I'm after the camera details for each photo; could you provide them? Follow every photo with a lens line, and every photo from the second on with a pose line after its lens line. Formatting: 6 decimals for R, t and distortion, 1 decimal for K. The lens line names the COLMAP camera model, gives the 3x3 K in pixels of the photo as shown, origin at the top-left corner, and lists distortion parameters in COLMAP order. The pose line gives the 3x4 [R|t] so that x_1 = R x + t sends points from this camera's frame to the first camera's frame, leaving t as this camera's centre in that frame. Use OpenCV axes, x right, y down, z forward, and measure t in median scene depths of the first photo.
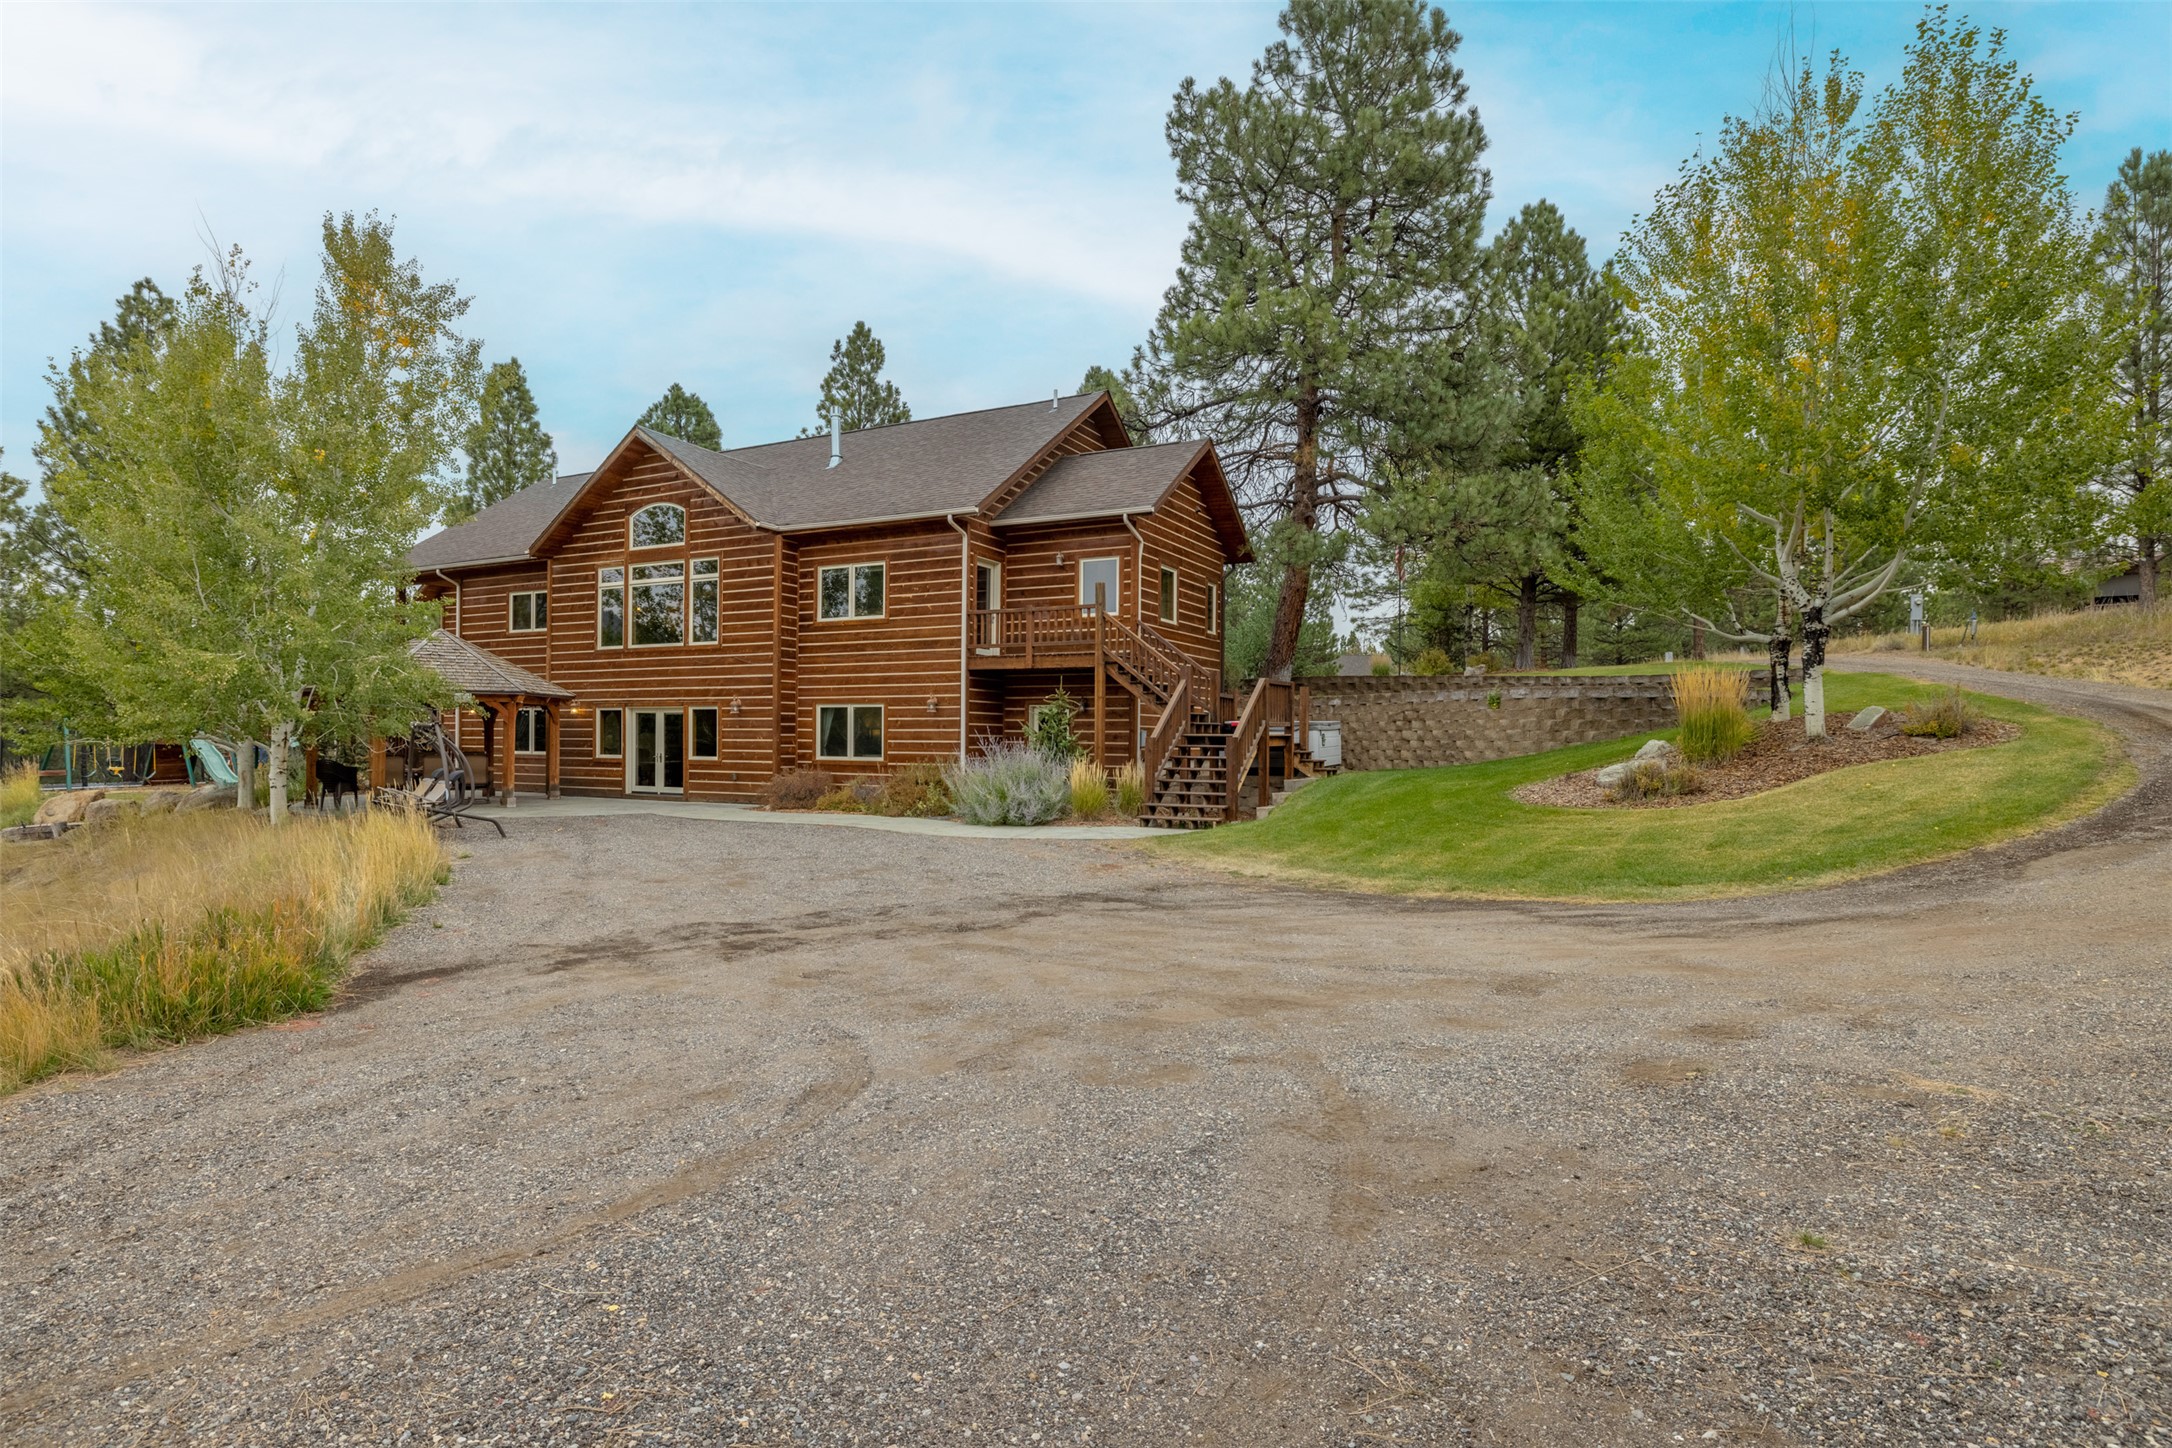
lens RADIAL K [[1130.0, 0, 1086.8], [0, 1130.0, 730.4], [0, 0, 1]] dist [-0.000101, -0.000001]
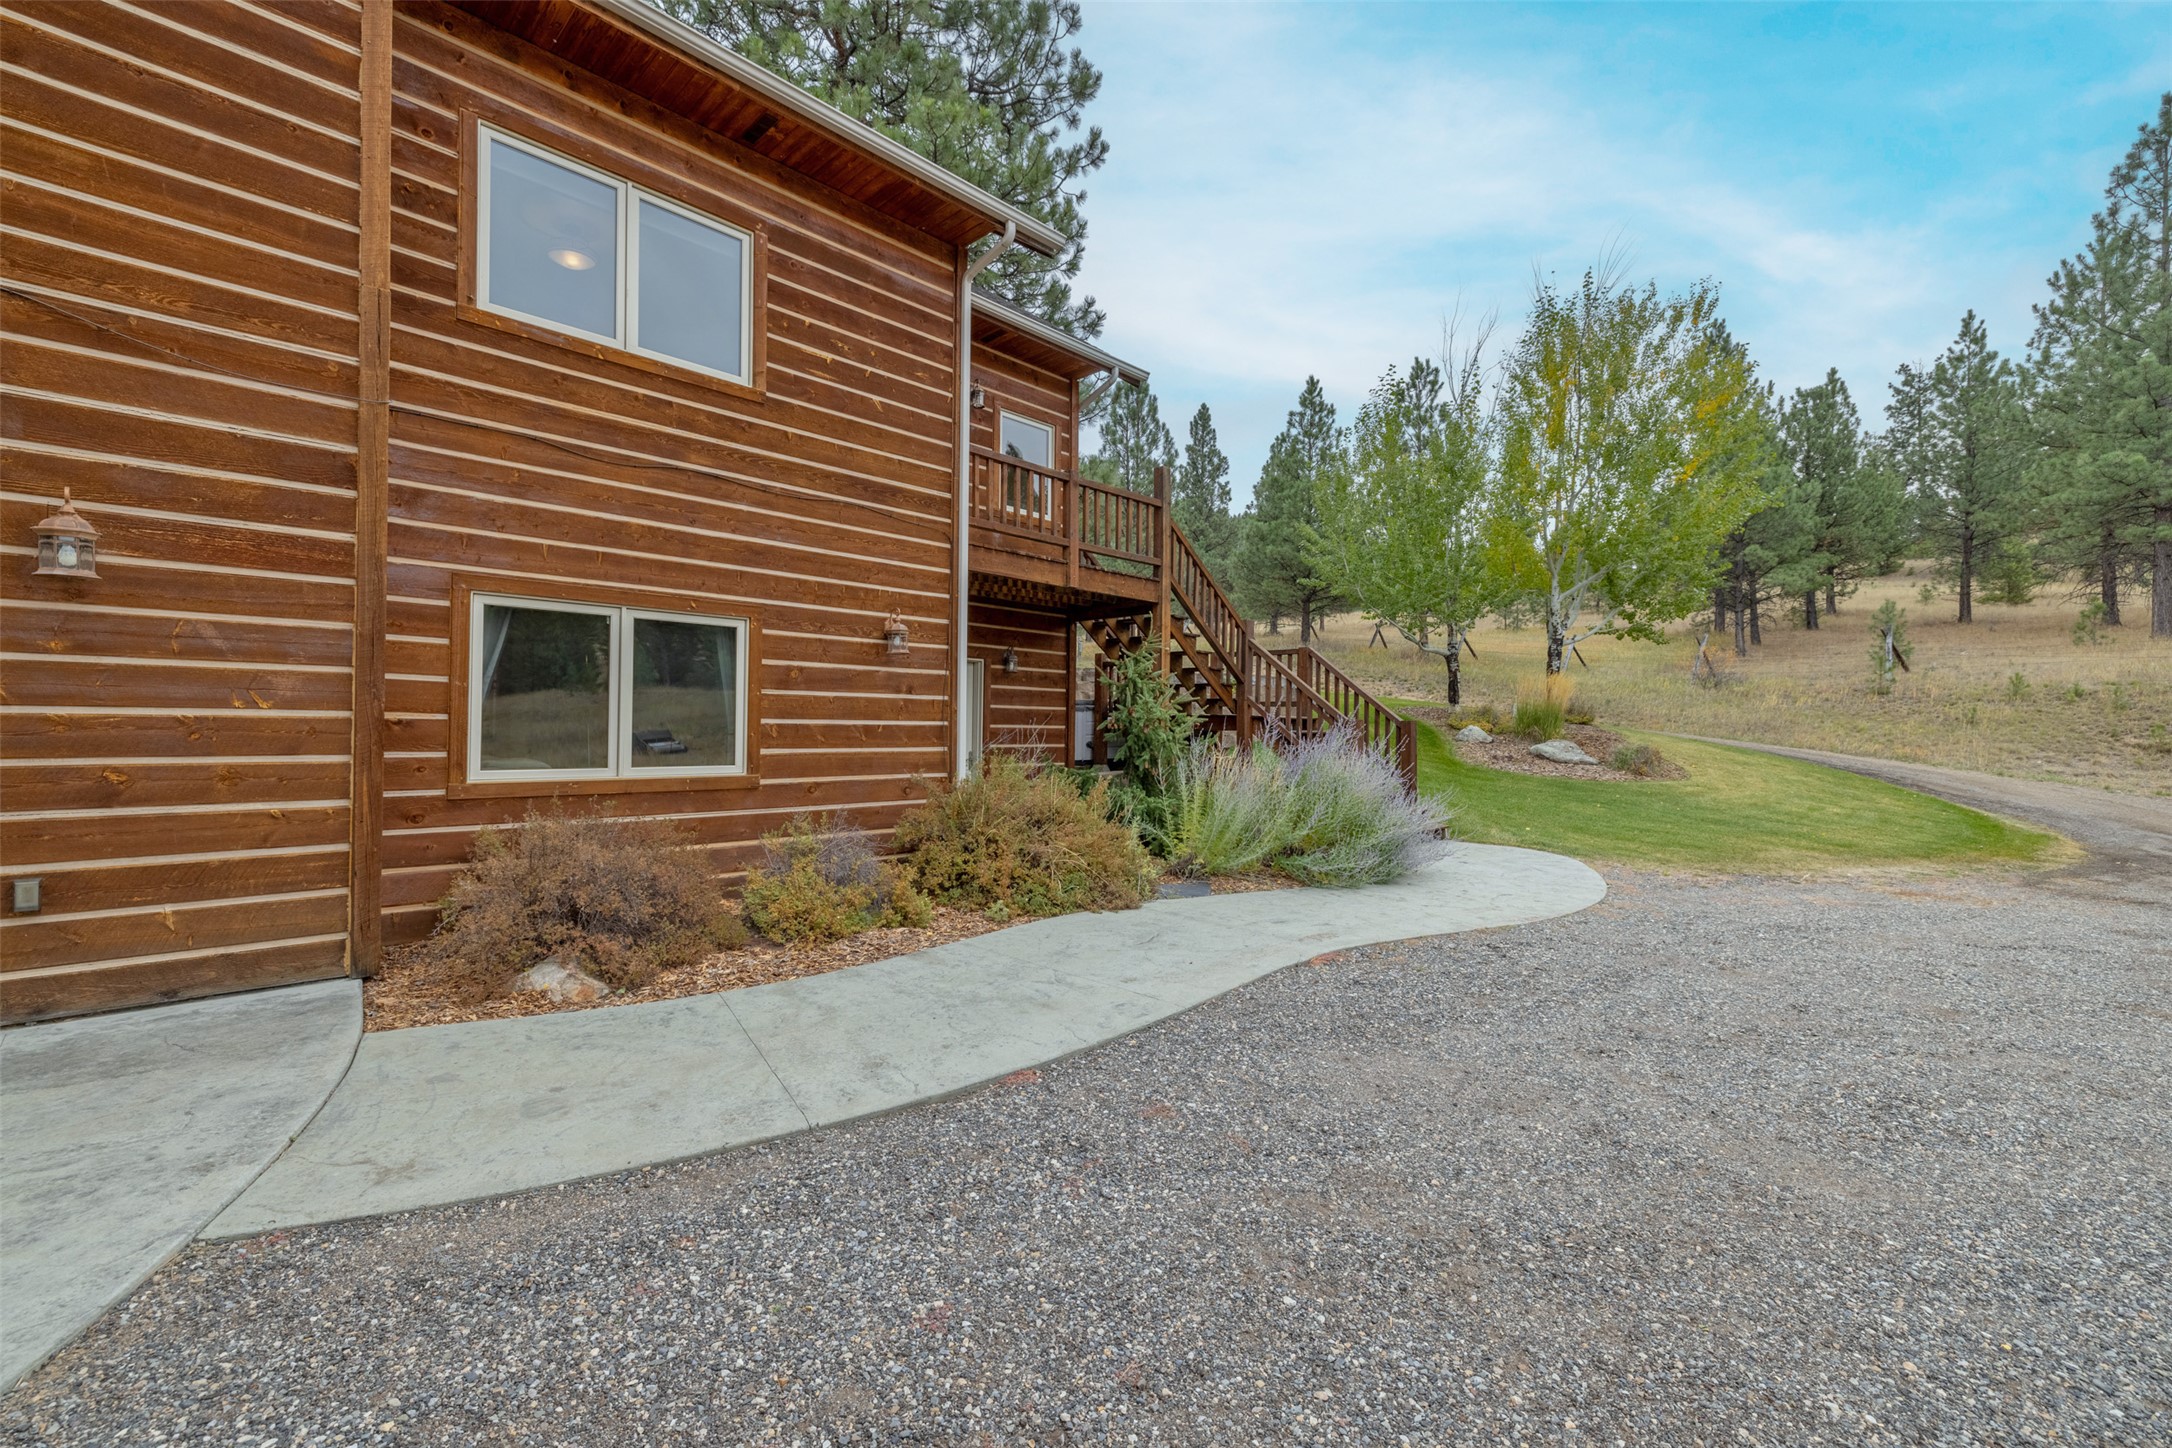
lens RADIAL K [[948.9, 0, 1087.2], [0, 948.9, 720.6], [0, 0, 1]] dist [-0.000124, 0.000022]
pose [[0.251011, 0.006847, 0.967960, -0.445632], [-0.011762, 0.999923, -0.004023, 0.009322], [-0.967913, -0.010375, 0.251073, 0.806358]]
